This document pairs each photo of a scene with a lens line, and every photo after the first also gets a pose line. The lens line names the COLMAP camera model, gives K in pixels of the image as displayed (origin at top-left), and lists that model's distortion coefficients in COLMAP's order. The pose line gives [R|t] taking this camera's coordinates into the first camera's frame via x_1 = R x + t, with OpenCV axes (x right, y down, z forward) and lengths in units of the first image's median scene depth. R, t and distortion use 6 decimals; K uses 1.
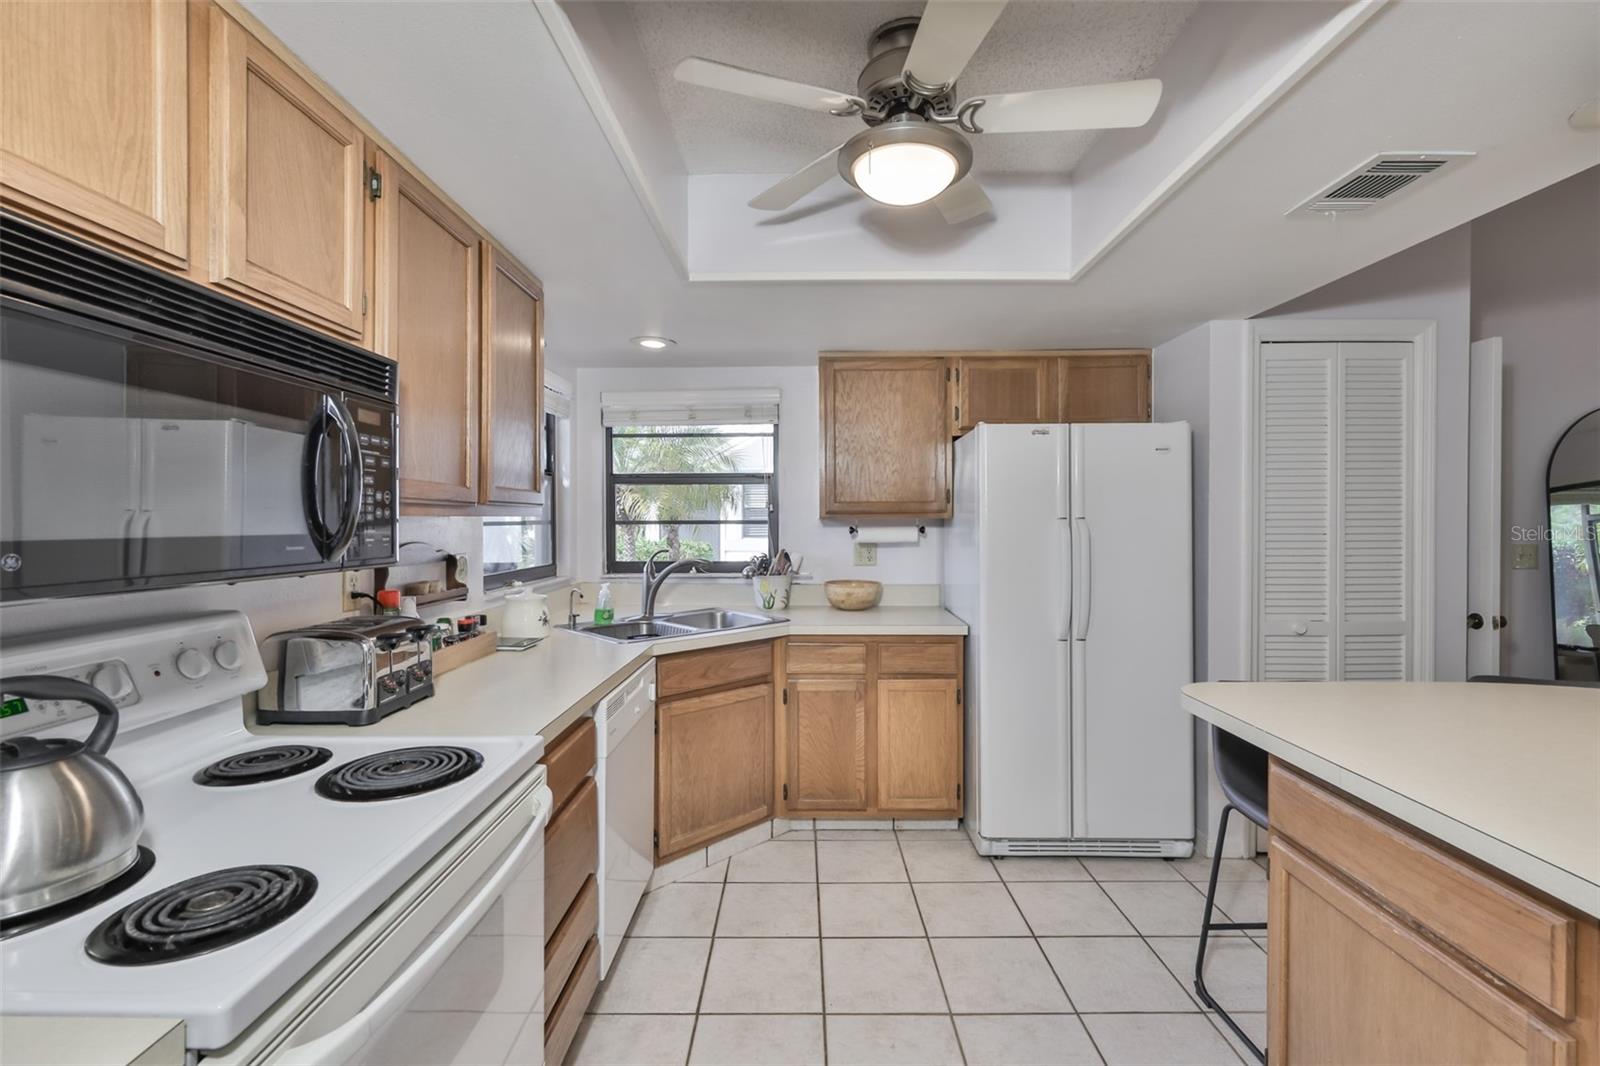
lens RADIAL K [[695.9, 0, 793.2], [0, 695.9, 525.4], [0, 0, 1]] dist [-0.007276, 0.000133]
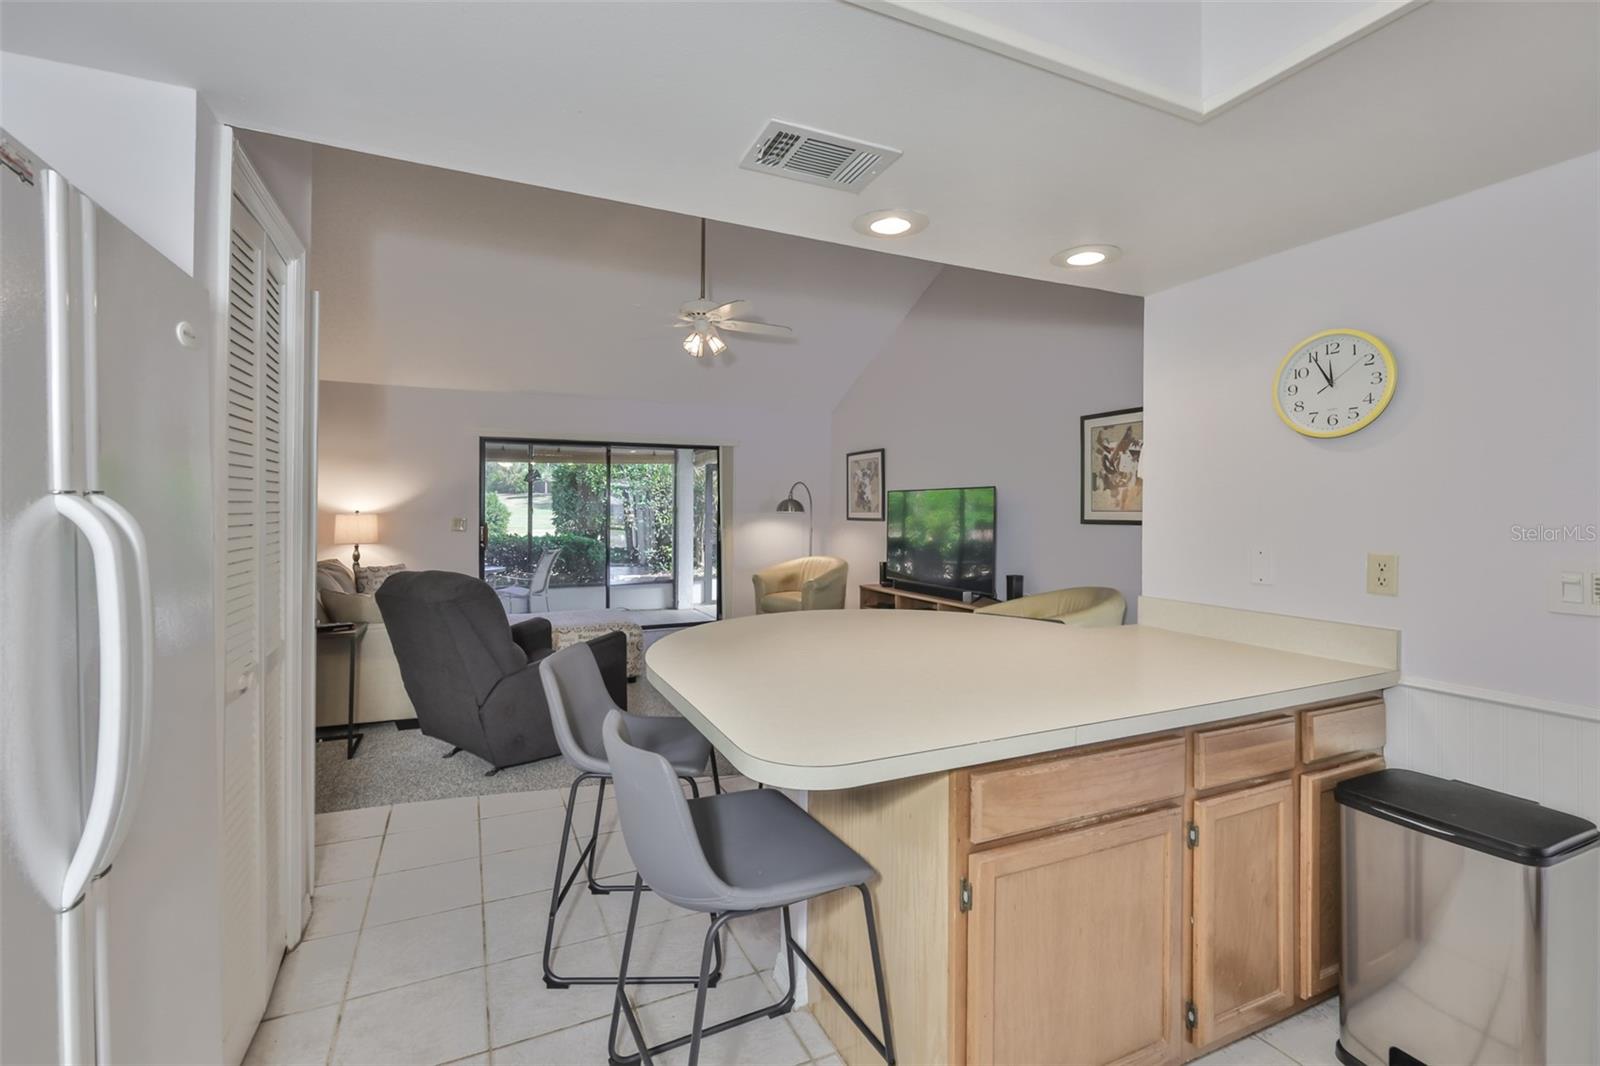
lens RADIAL K [[681.4, 0, 799.8], [0, 681.4, 527.1], [0, 0, 1]] dist [-0.001636, 0.000169]
pose [[-0.441875, -0.022012, 0.896806, 0.006706], [0.001706, 0.999676, 0.025377, -0.003838], [-0.897075, 0.012744, -0.441695, 1.666021]]
